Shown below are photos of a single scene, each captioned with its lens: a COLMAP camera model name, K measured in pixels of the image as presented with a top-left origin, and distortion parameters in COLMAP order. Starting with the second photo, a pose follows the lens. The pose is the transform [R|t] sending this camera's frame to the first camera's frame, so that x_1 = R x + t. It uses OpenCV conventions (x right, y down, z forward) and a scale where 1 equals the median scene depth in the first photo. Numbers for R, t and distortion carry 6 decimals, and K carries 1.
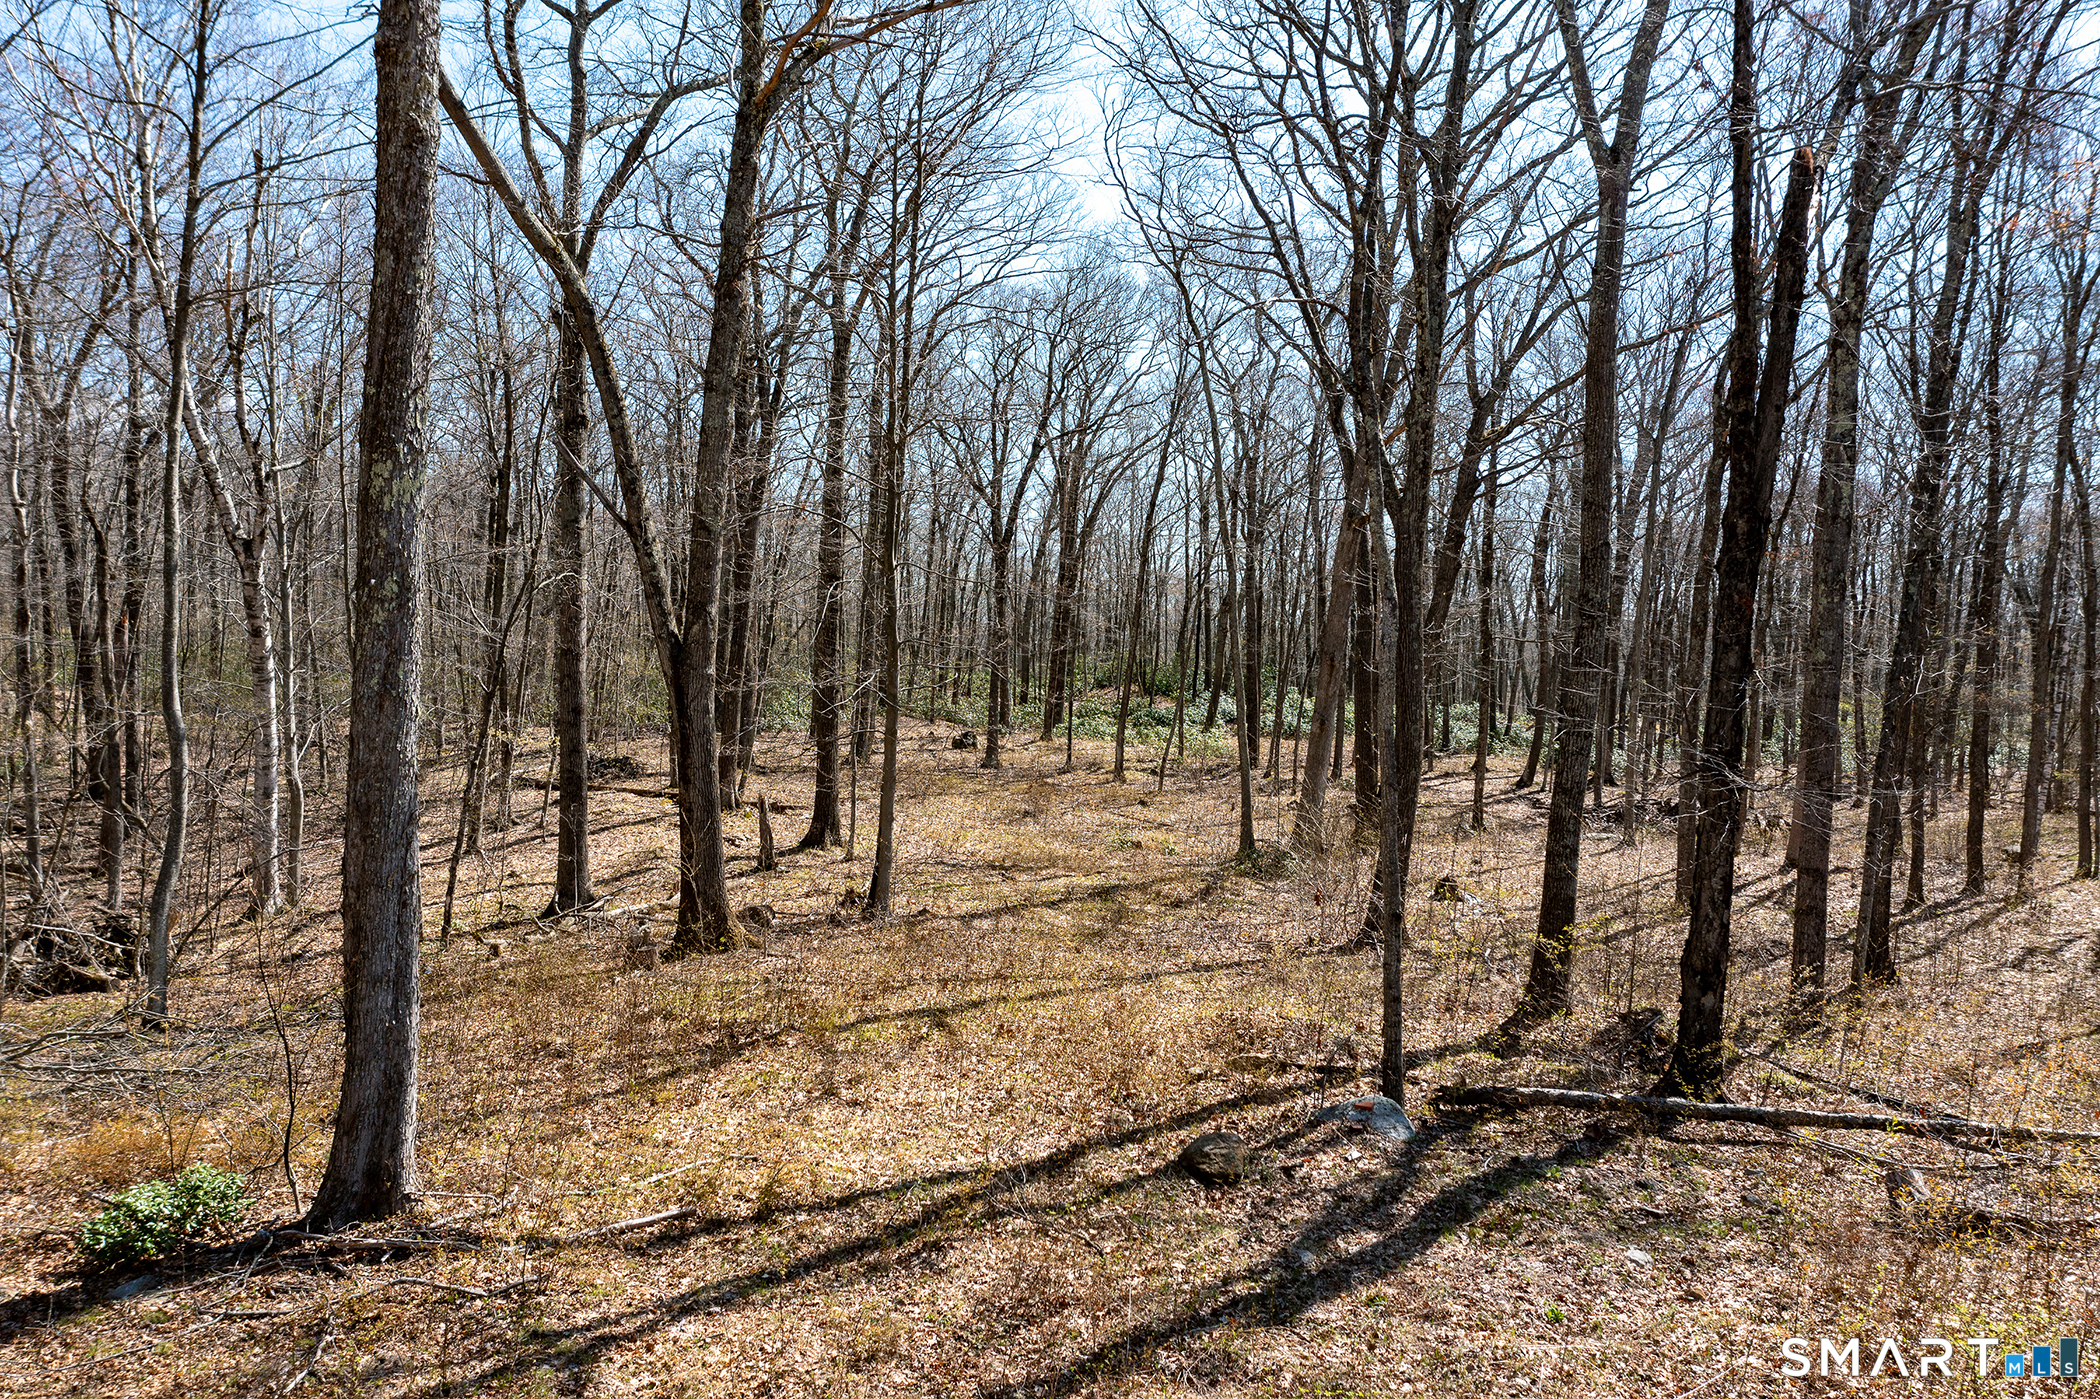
lens RADIAL K [[1693.6, 0, 1051.9], [0, 1693.6, 696.3], [0, 0, 1]] dist [0.004473, -0.000579]
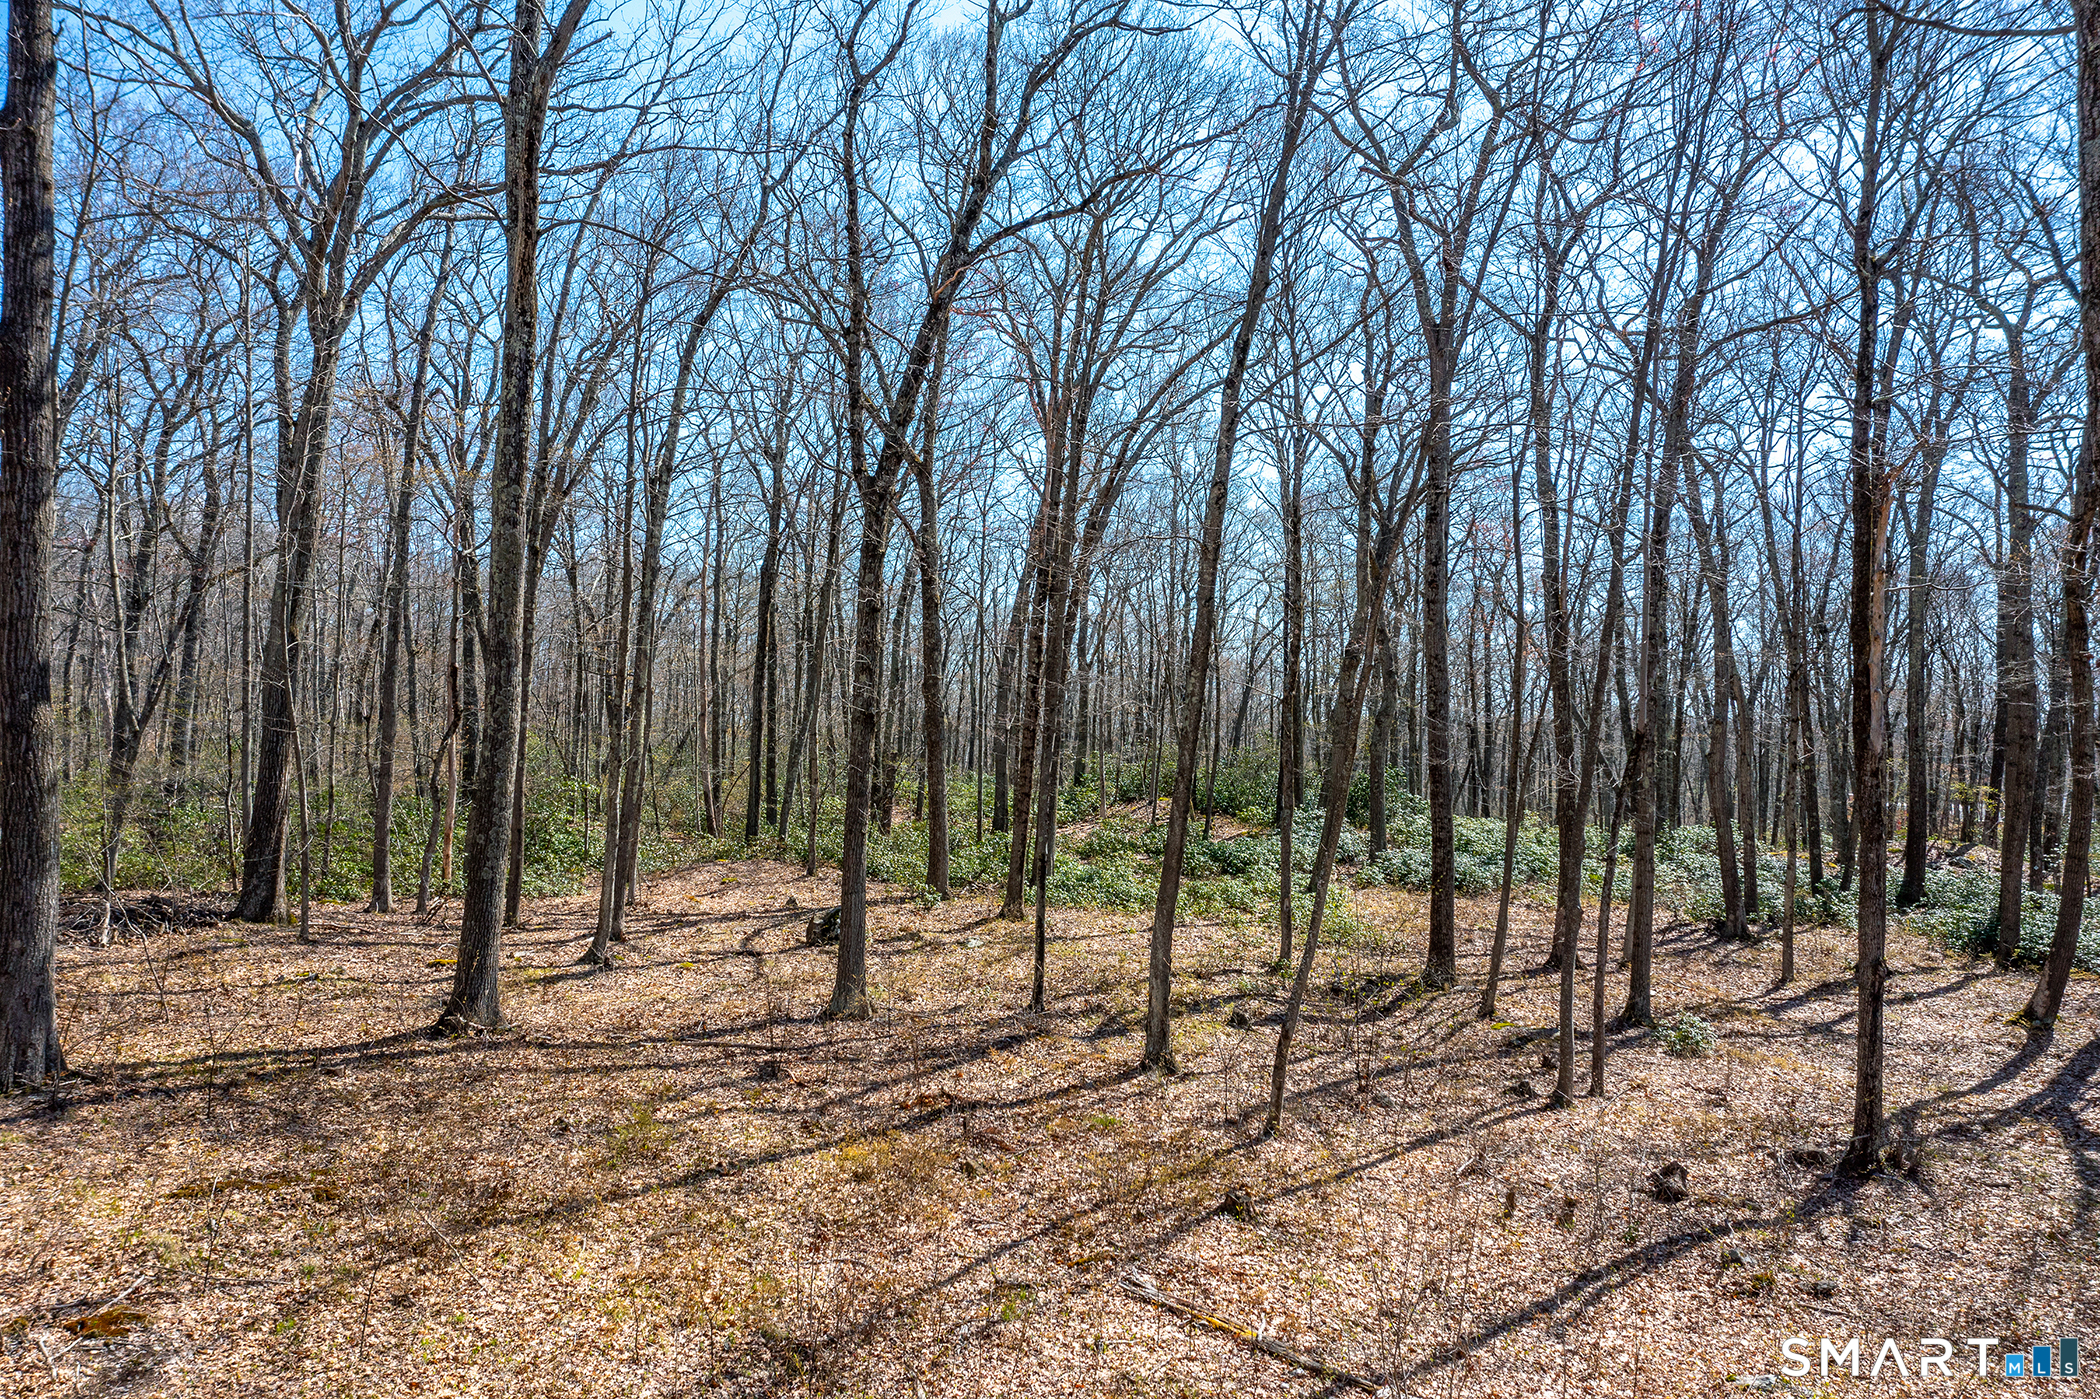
lens RADIAL K [[1693.6, 0, 1045.8], [0, 1693.6, 701.1], [0, 0, 1]] dist [0.004473, -0.000579]
pose [[0.999715, -0.003265, -0.023663, 0.019910], [0.001898, 0.998339, -0.057576, -0.009281], [0.023812, 0.057515, 0.998061, 0.518580]]
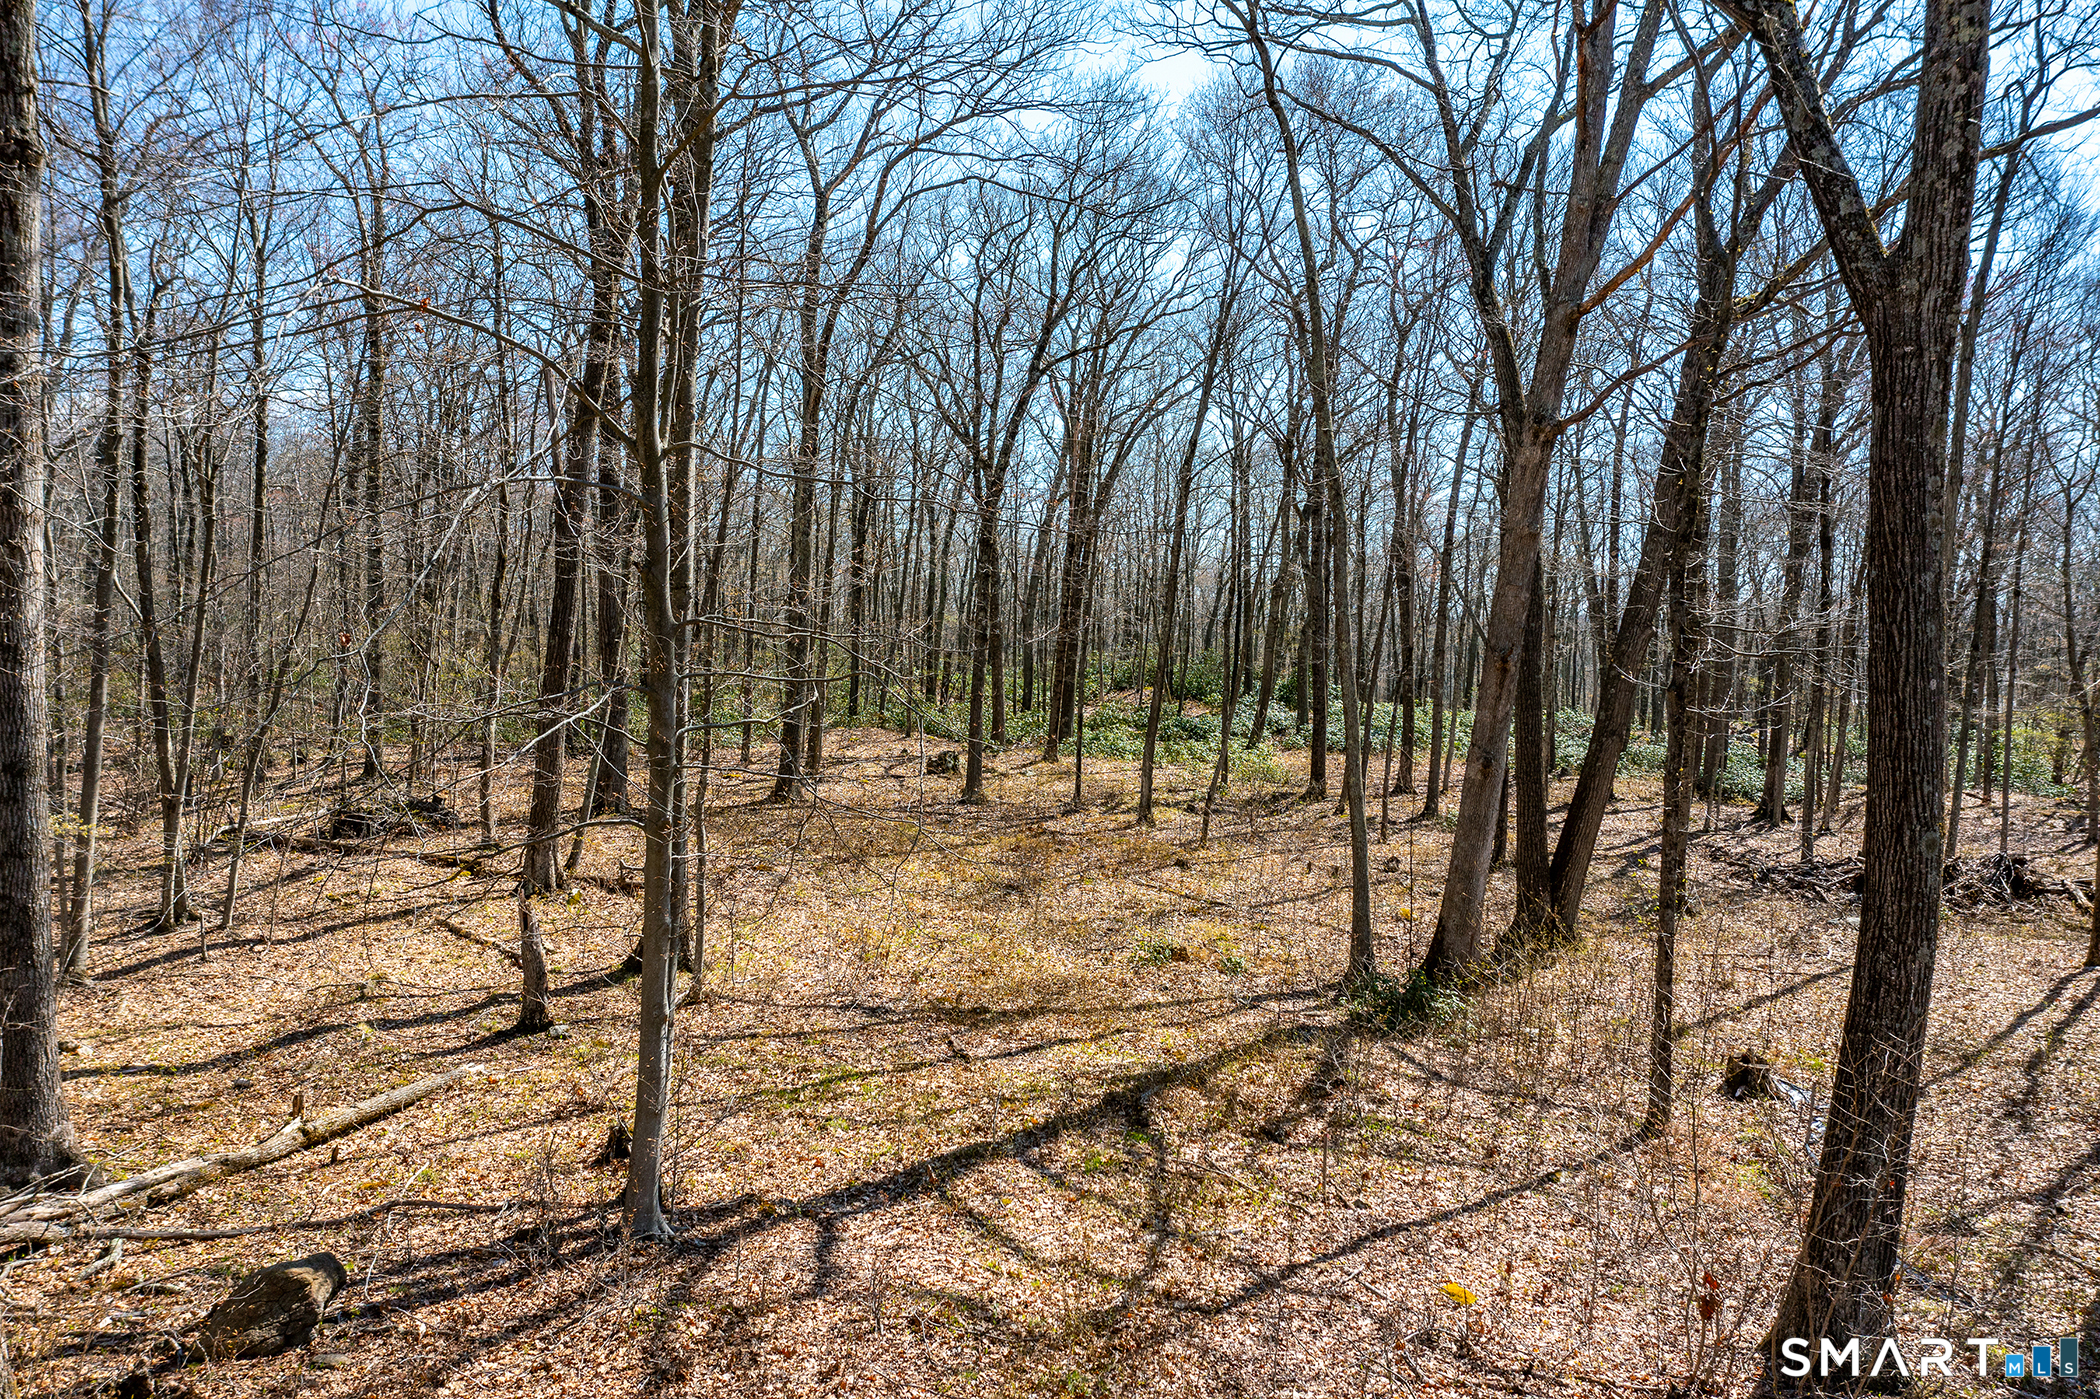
lens RADIAL K [[1693.6, 0, 1050.4], [0, 1693.6, 700.3], [0, 0, 1]] dist [0.004473, -0.000579]
pose [[0.999939, 0.002639, -0.010718, 0.005348], [-0.002584, 0.999983, 0.005209, -0.006108], [0.010732, -0.005181, 0.999929, 0.231072]]
